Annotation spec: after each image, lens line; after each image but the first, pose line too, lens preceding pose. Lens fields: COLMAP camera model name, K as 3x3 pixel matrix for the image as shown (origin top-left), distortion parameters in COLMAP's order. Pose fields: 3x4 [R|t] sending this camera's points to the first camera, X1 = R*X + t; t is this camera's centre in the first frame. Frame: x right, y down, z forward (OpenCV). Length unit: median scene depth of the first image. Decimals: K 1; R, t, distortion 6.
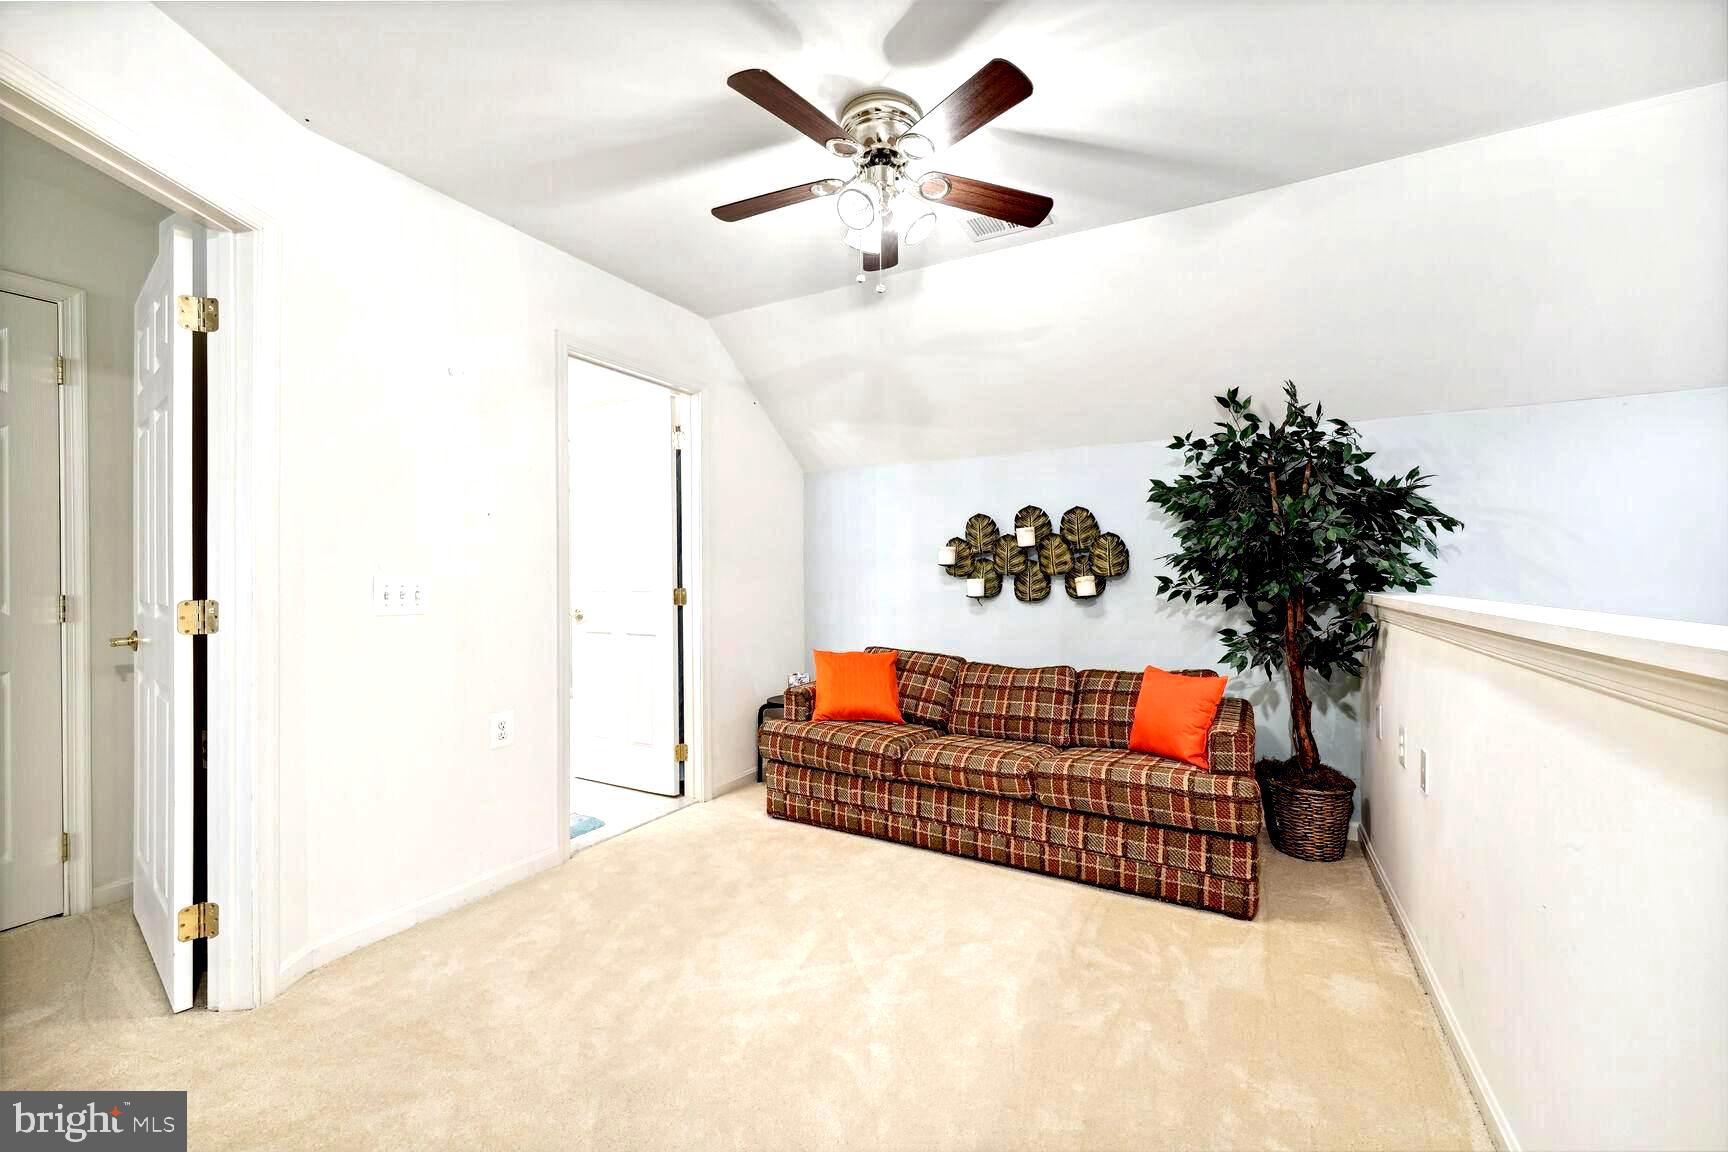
lens RADIAL K [[667.6, 0, 893.7], [0, 667.6, 603.8], [0, 0, 1]] dist [-0.000169, -0.000042]
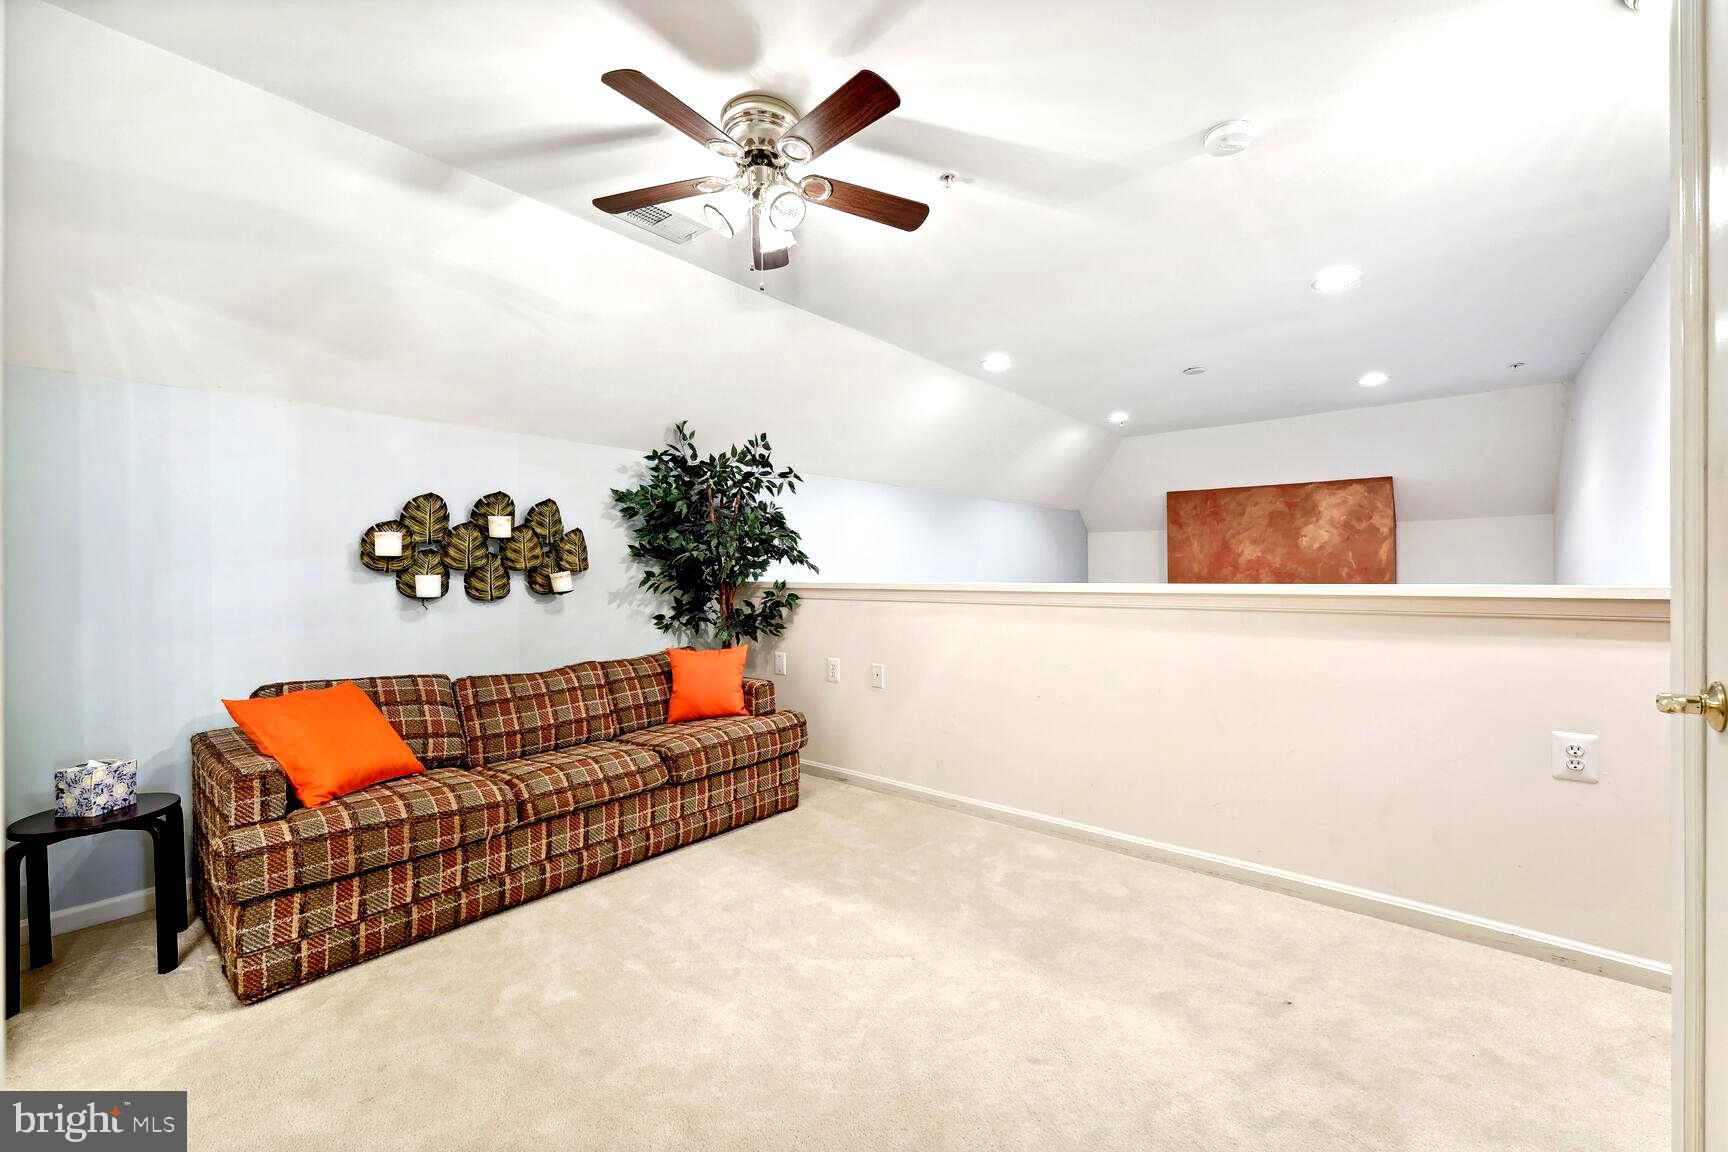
lens RADIAL K [[696.3, 0, 863.9], [0, 696.3, 568.4], [0, 0, 1]] dist [-0.001439, -0.000411]
pose [[0.212035, 0.002794, 0.977258, -0.635792], [0.045540, 0.998881, -0.012737, -0.012392], [-0.976200, 0.047205, 0.211671, 0.359528]]
